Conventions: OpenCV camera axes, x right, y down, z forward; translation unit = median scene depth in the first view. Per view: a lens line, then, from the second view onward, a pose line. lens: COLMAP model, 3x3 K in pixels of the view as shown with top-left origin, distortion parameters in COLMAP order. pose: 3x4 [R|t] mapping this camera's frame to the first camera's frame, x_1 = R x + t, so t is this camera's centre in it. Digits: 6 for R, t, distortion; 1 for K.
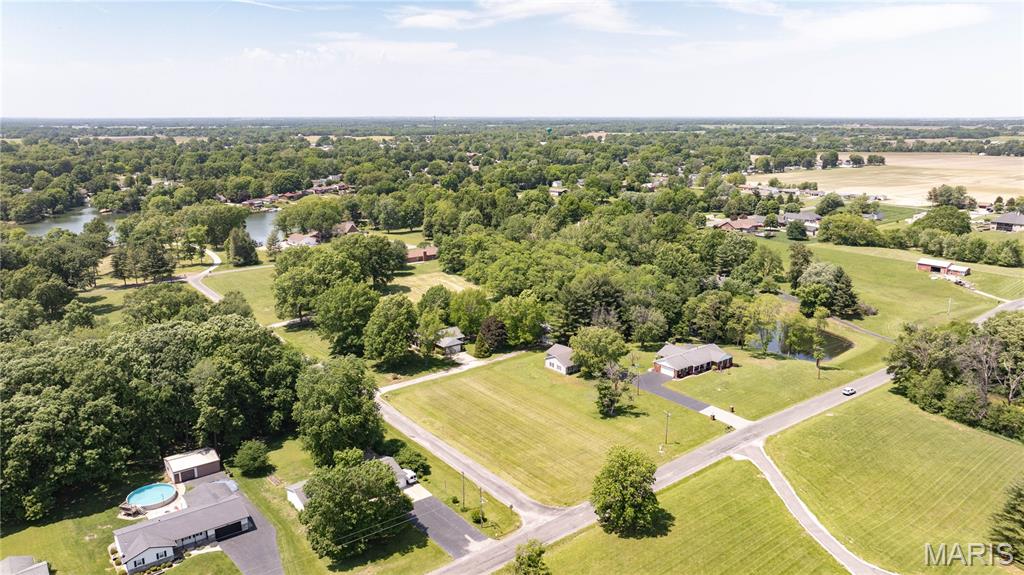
lens RADIAL K [[722.5, 0, 516.8], [0, 722.5, 286.2], [0, 0, 1]] dist [-0.006916, -0.003758]
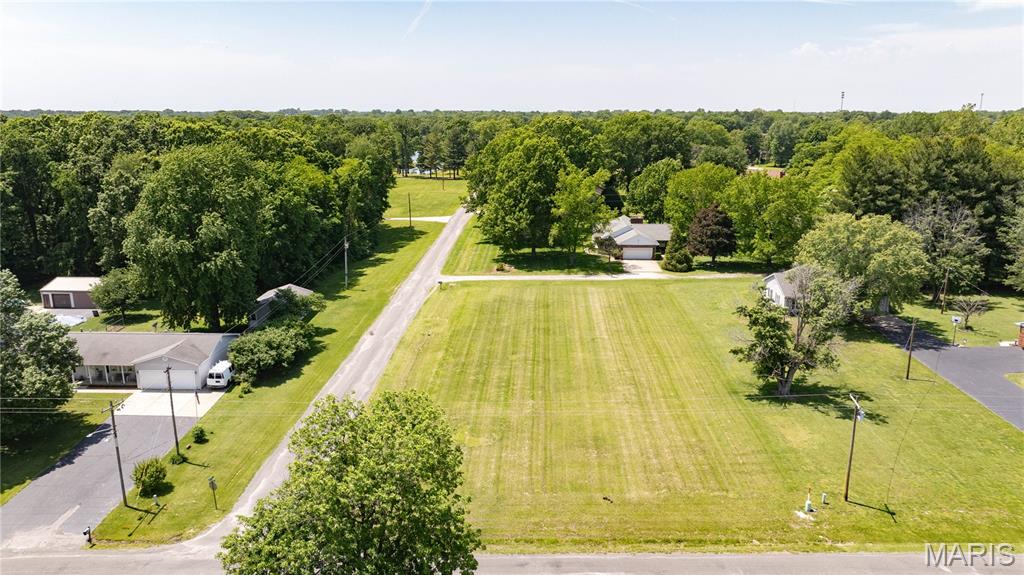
lens RADIAL K [[722.5, 0, 516.8], [0, 722.5, 286.2], [0, 0, 1]] dist [-0.006916, -0.003758]
pose [[0.768423, 0.152284, -0.621559, 0.248439], [-0.147945, 0.987236, 0.058974, 0.114245], [0.622606, 0.046639, 0.781144, 0.588116]]
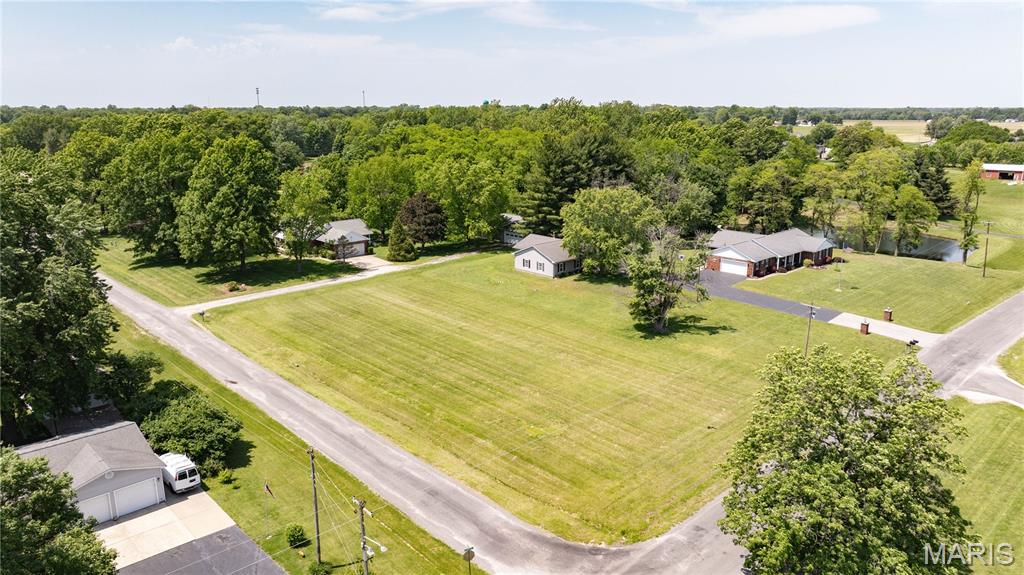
lens RADIAL K [[722.5, 0, 516.8], [0, 722.5, 286.2], [0, 0, 1]] dist [-0.006916, -0.003758]
pose [[0.996102, -0.020499, 0.085799, -0.008380], [0.019627, 0.999747, 0.010990, 0.136441], [-0.086003, -0.009263, 0.996252, 0.505472]]
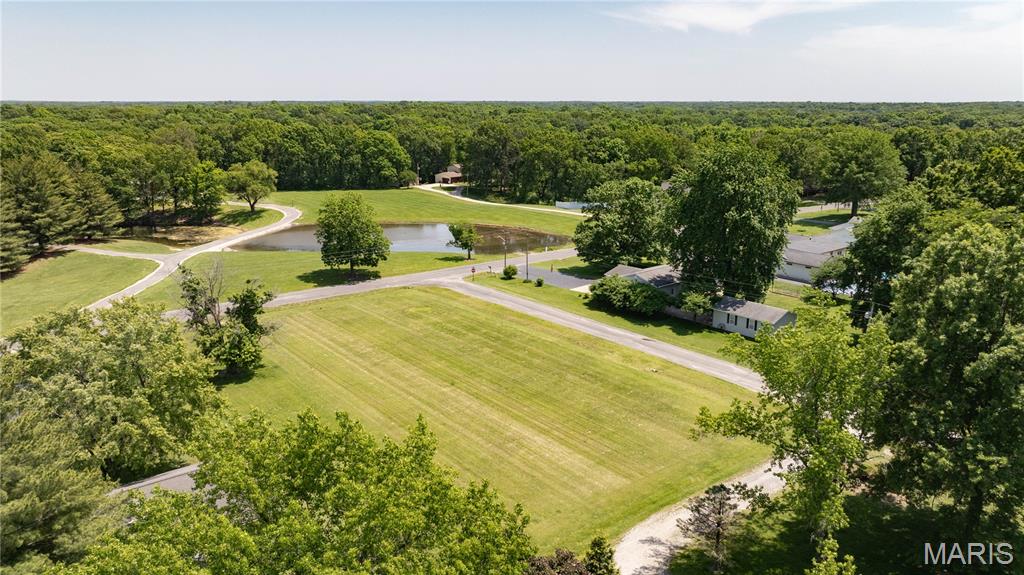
lens RADIAL K [[722.5, 0, 516.8], [0, 722.5, 286.2], [0, 0, 1]] dist [-0.006916, -0.003758]
pose [[-0.999947, -0.000109, -0.010269, -0.037544], [-0.004807, 0.888606, 0.458645, -0.067699], [0.009075, 0.458671, -0.888560, 1.335605]]
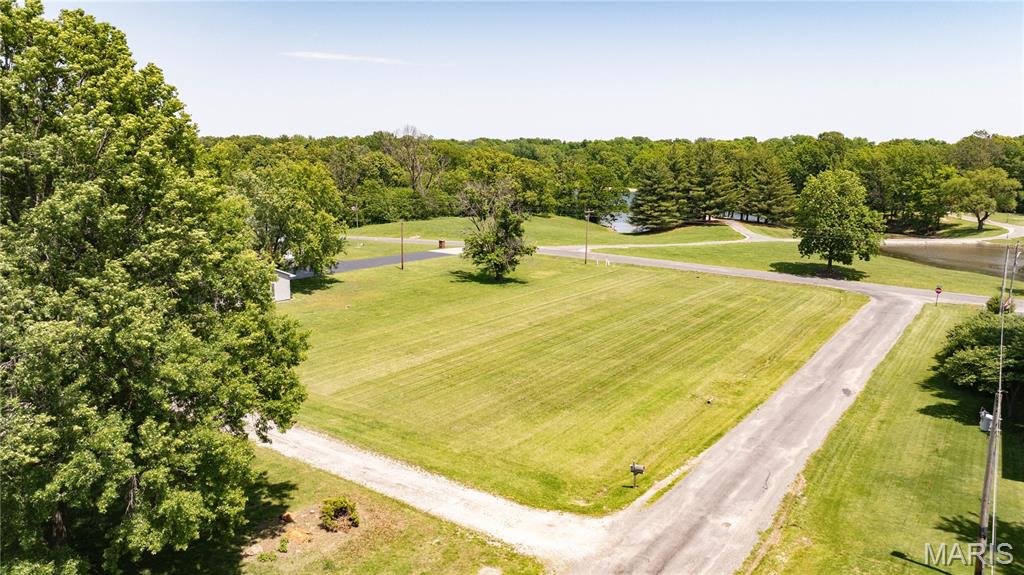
lens RADIAL K [[722.5, 0, 516.8], [0, 722.5, 286.2], [0, 0, 1]] dist [-0.006916, -0.003758]
pose [[-0.301515, -0.185361, 0.935270, -0.349495], [0.208189, 0.944452, 0.254298, 0.052484], [-0.930455, 0.271387, -0.246177, 1.093950]]
